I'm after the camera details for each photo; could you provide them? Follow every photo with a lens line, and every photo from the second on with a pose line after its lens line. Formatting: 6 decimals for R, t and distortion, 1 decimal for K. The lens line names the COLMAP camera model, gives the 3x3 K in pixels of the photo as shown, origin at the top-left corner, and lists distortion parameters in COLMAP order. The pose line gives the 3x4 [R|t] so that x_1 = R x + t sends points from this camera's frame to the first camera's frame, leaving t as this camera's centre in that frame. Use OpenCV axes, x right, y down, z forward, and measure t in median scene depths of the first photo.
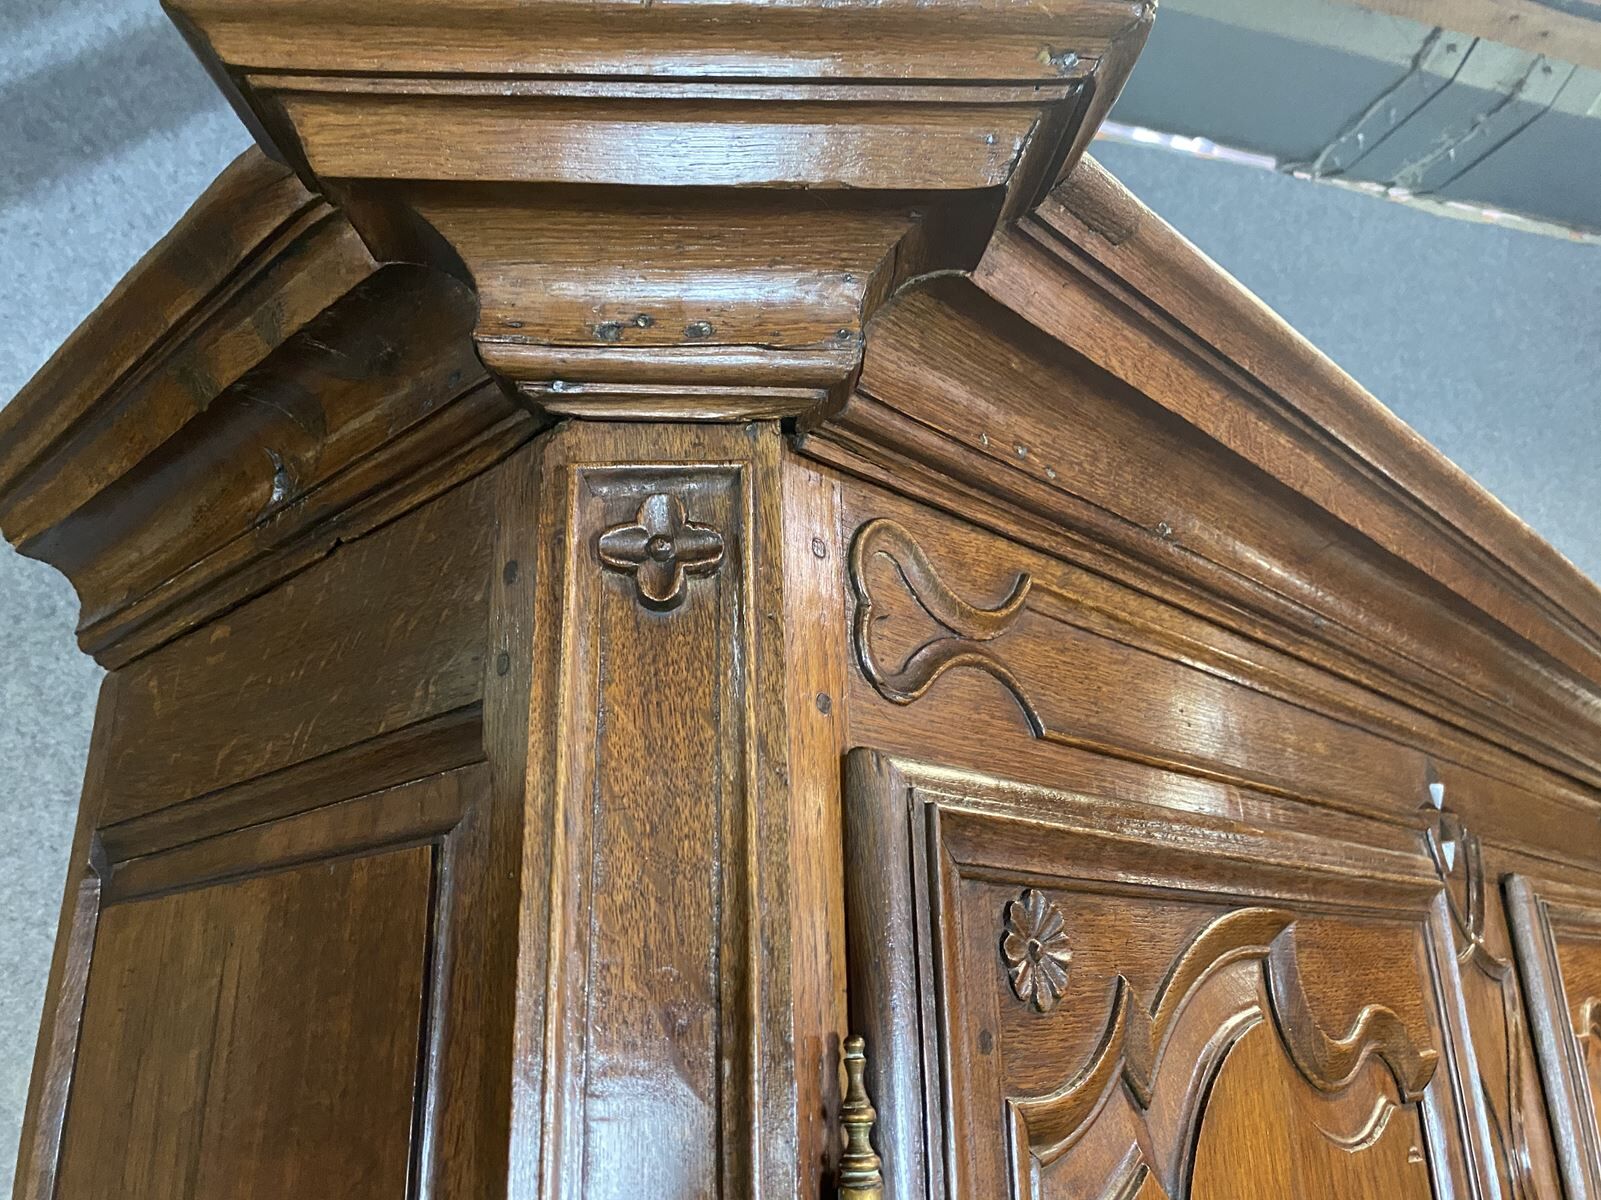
lens RADIAL K [[1267.2, 0, 797.3], [0, 1267.2, 587.1], [0, 0, 1]] dist [0.033597, -0.035547]
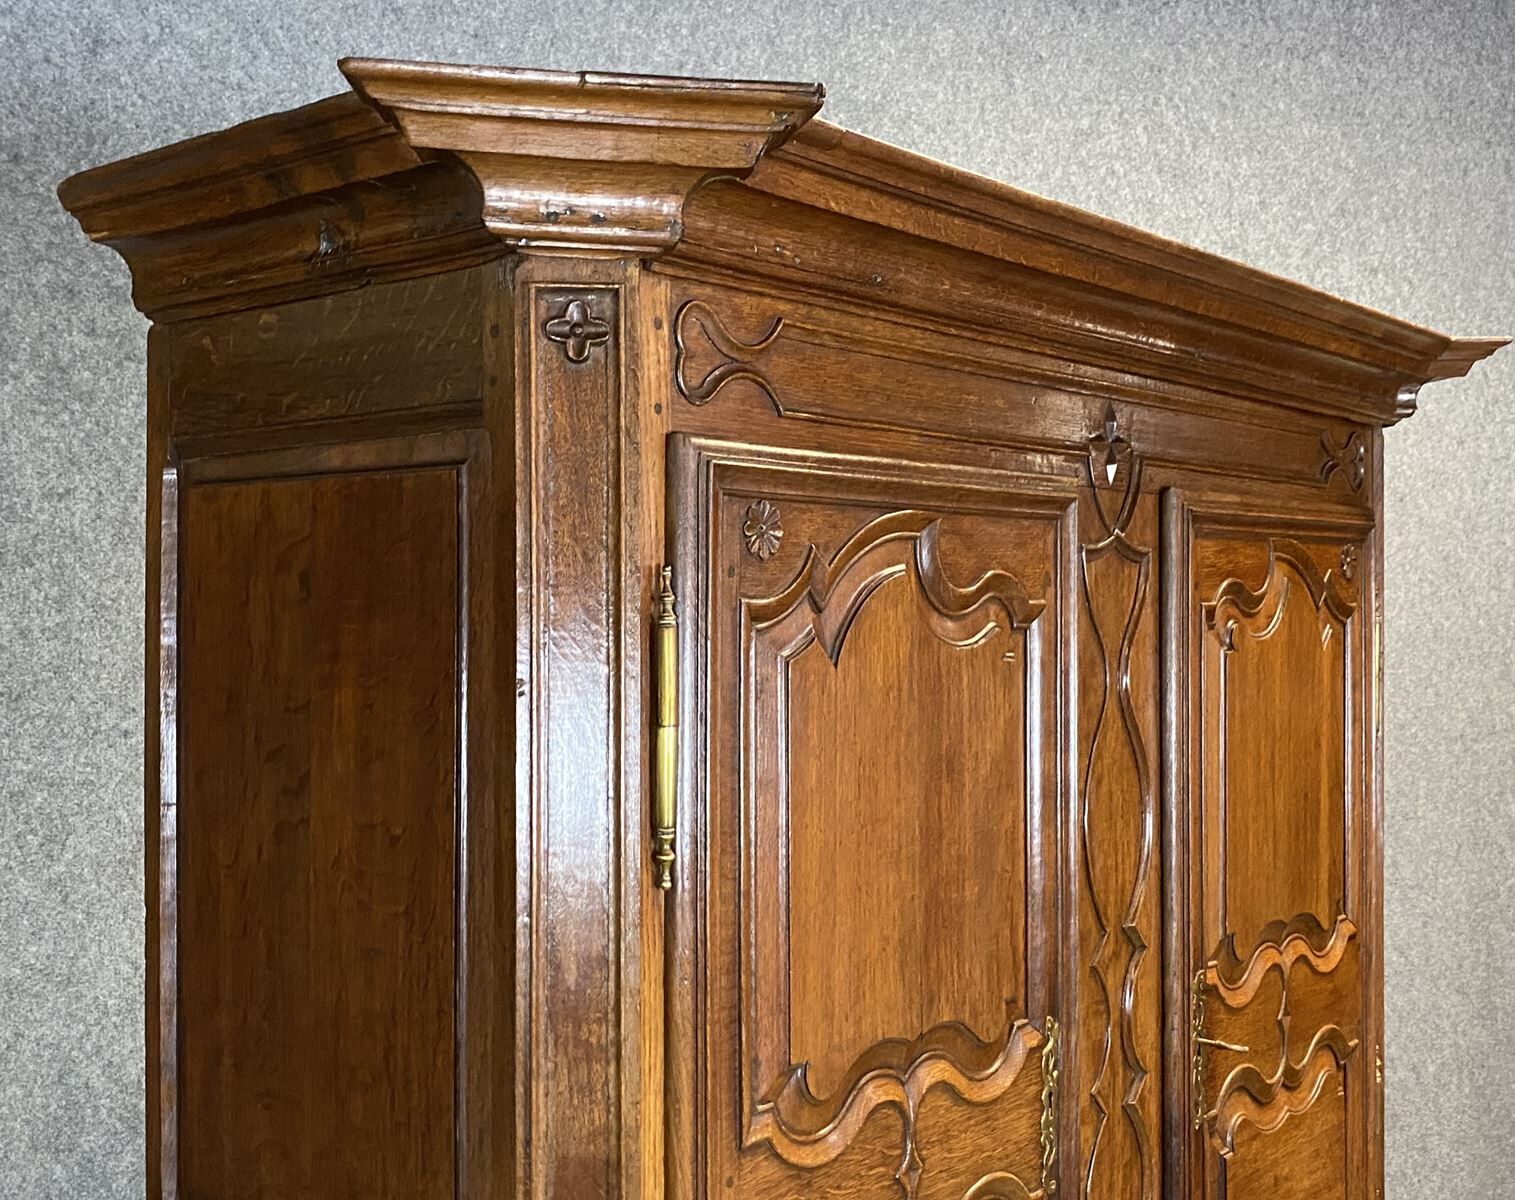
lens RADIAL K [[1758.0, 0, 729.0], [0, 1758.0, 673.4], [0, 0, 1]] dist [0.050813, 0.000000]
pose [[0.998062, 0.022454, 0.058042, -0.018449], [-0.041295, 0.936689, 0.347720, -0.478770], [-0.046559, -0.349443, 0.935800, -1.717739]]
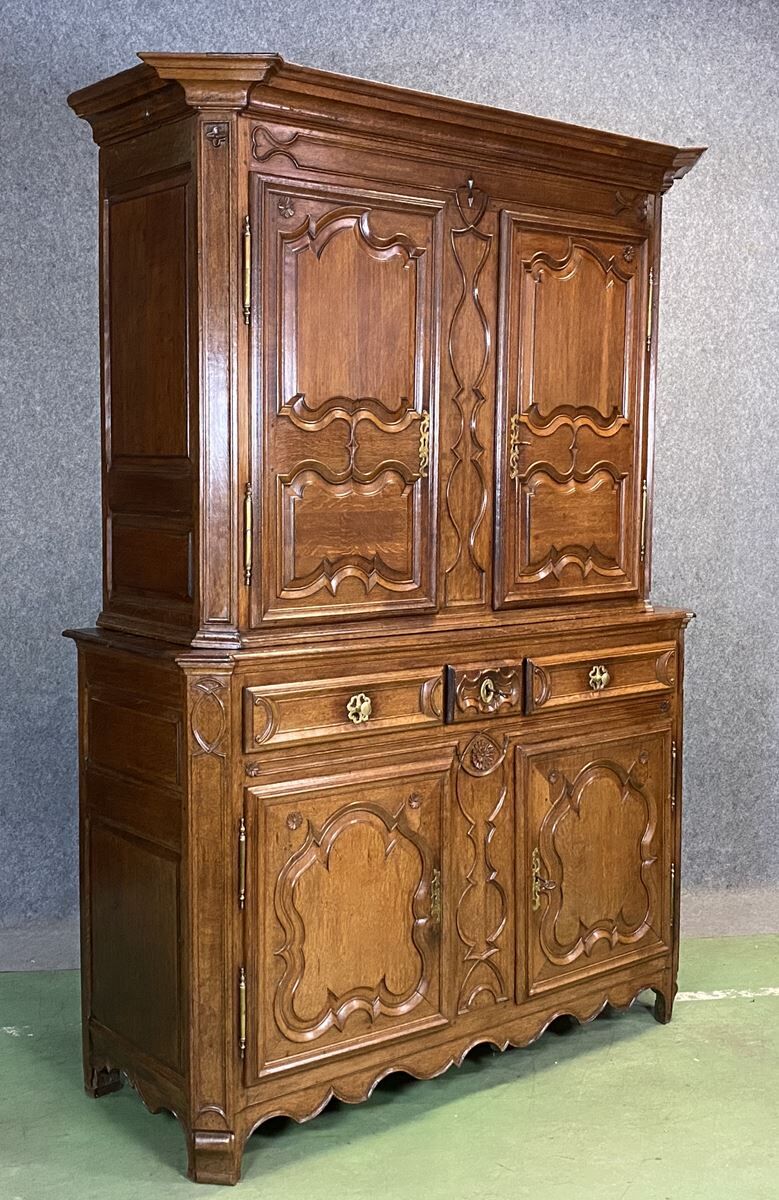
lens RADIAL K [[1295.8, 0, 358.2], [0, 1295.8, 583.5], [0, 0, 1]] dist [0.043709, 0.000000]
pose [[0.990426, 0.047303, -0.129690, 1.449743], [0.012670, 0.904347, 0.426611, -0.733996], [0.137464, -0.424169, 0.895089, -5.318511]]
